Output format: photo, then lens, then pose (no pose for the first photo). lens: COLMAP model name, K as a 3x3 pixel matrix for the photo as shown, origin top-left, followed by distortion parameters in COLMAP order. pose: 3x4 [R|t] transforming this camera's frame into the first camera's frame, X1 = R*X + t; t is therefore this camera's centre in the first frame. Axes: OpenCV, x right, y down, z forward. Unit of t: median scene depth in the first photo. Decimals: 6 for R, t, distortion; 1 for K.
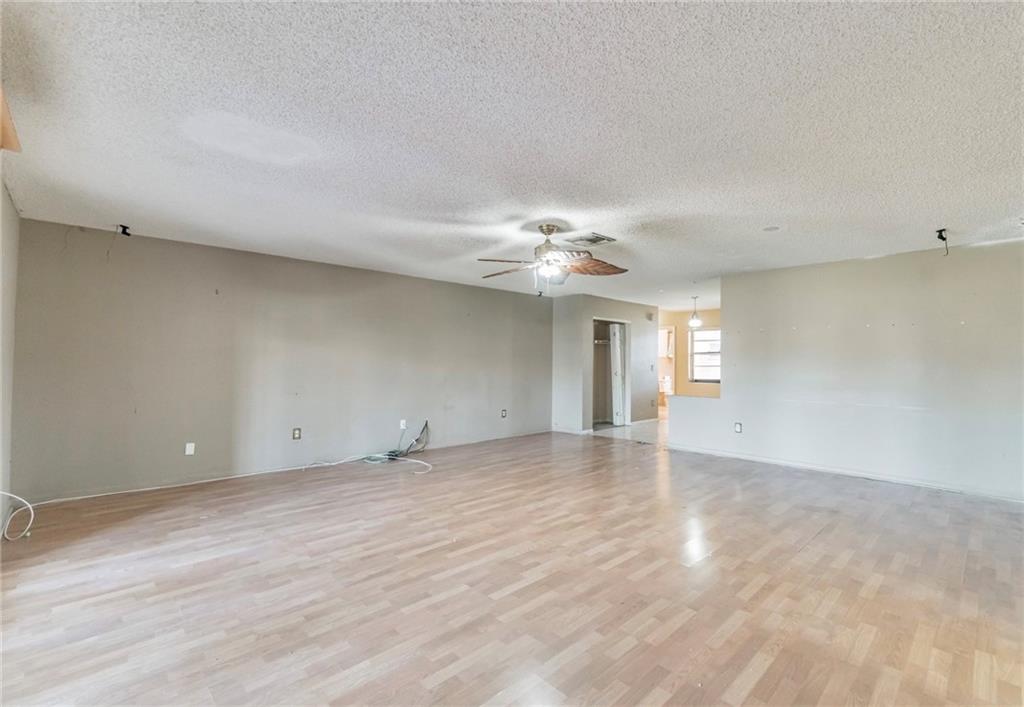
lens RADIAL K [[445.2, 0, 516.3], [0, 445.2, 355.4], [0, 0, 1]] dist [0.003052, 0.000390]
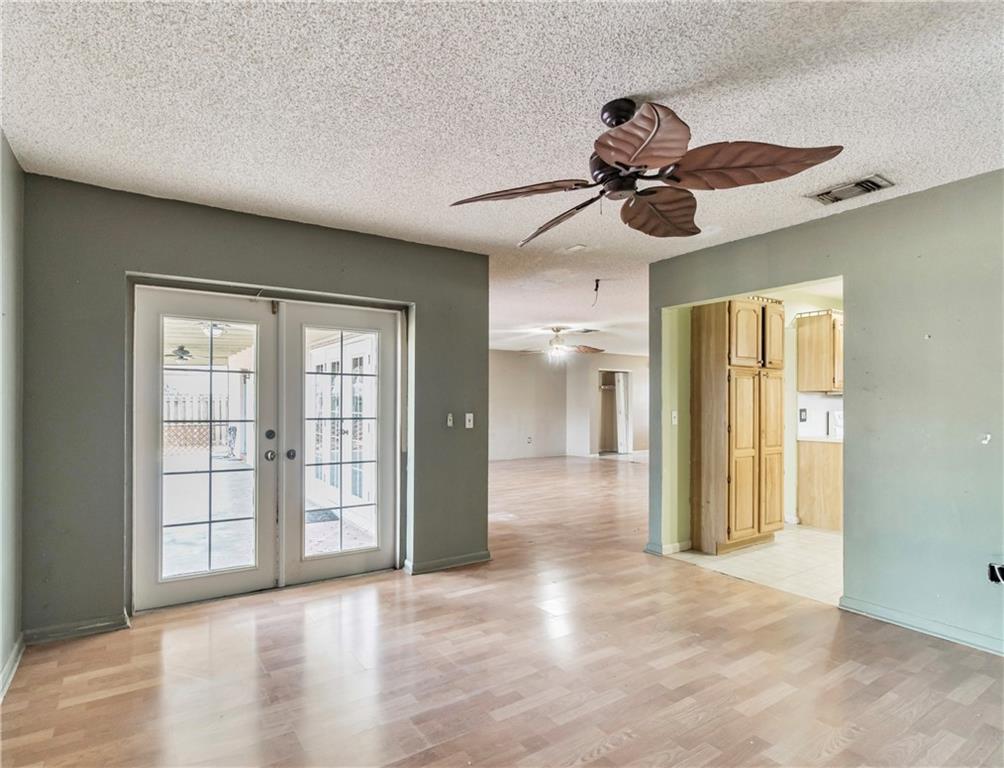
lens RADIAL K [[496.7, 0, 418.6], [0, 496.7, 403.9], [0, 0, 1]] dist [-0.006395, -0.000421]
pose [[0.972349, -0.005534, -0.233465, -0.003140], [0.008988, 0.999865, 0.013735, -0.008133], [0.233358, -0.015453, 0.972268, -0.560905]]
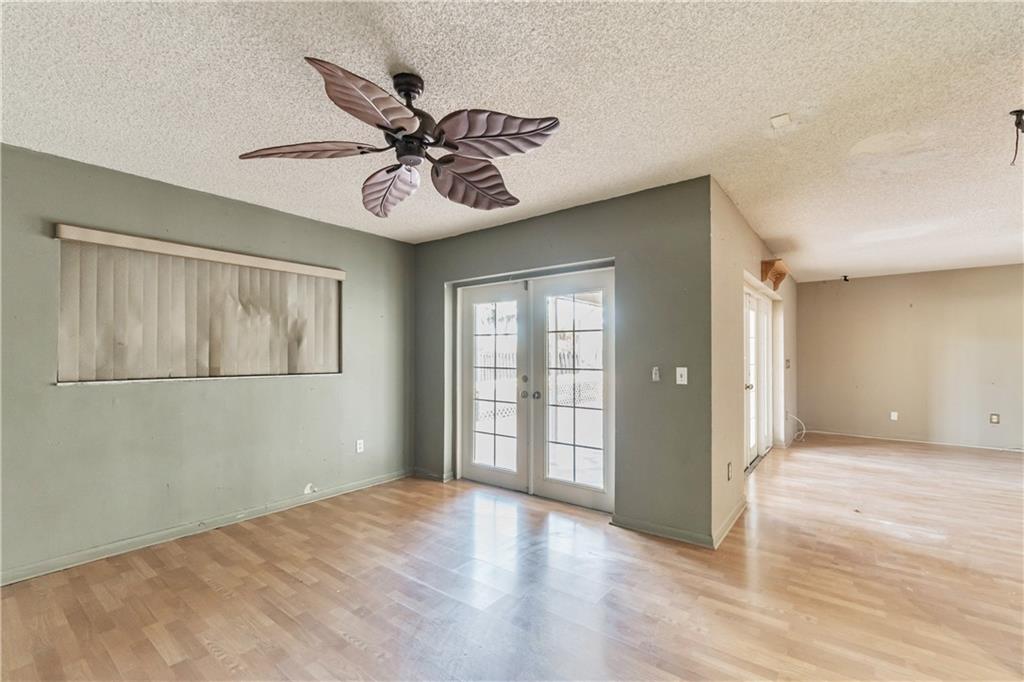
lens RADIAL K [[452.0, 0, 514.4], [0, 452.0, 350.3], [0, 0, 1]] dist [-0.001844, 0.000302]
pose [[0.158720, -0.016839, -0.987180, 0.306002], [0.019459, 0.999714, -0.013924, -0.003291], [0.987132, -0.017000, 0.159003, -0.259585]]
